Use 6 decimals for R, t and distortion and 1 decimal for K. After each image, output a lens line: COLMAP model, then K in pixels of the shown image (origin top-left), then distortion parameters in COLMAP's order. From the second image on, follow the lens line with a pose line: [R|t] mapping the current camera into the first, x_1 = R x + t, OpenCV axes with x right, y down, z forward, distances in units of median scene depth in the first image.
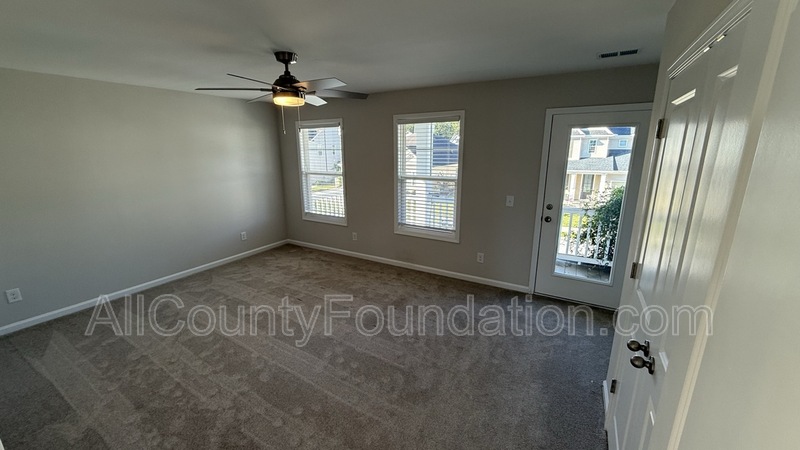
lens RADIAL K [[319.9, 0, 398.5], [0, 319.9, 224.0], [0, 0, 1]] dist [-0.004218, -0.000121]
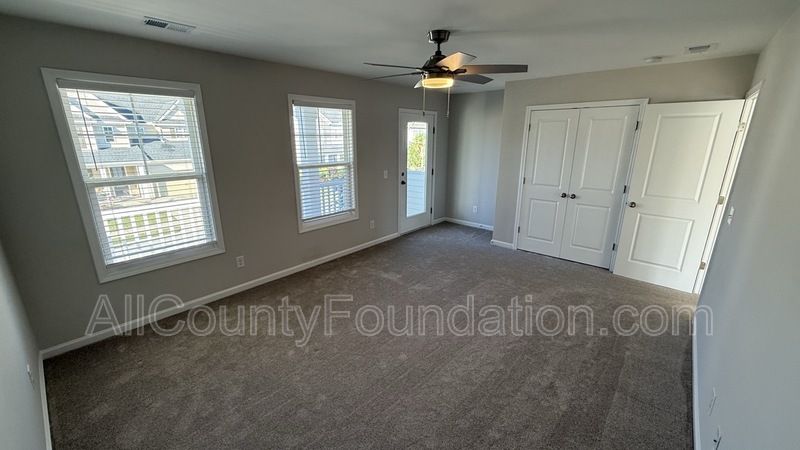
lens RADIAL K [[319.9, 0, 404.6], [0, 319.9, 220.9], [0, 0, 1]] dist [-0.004218, -0.000121]
pose [[0.172232, -0.249702, 0.952882, -0.843067], [0.226592, 0.951440, 0.208368, -0.128382], [-0.958641, 0.180028, 0.220449, 0.579659]]
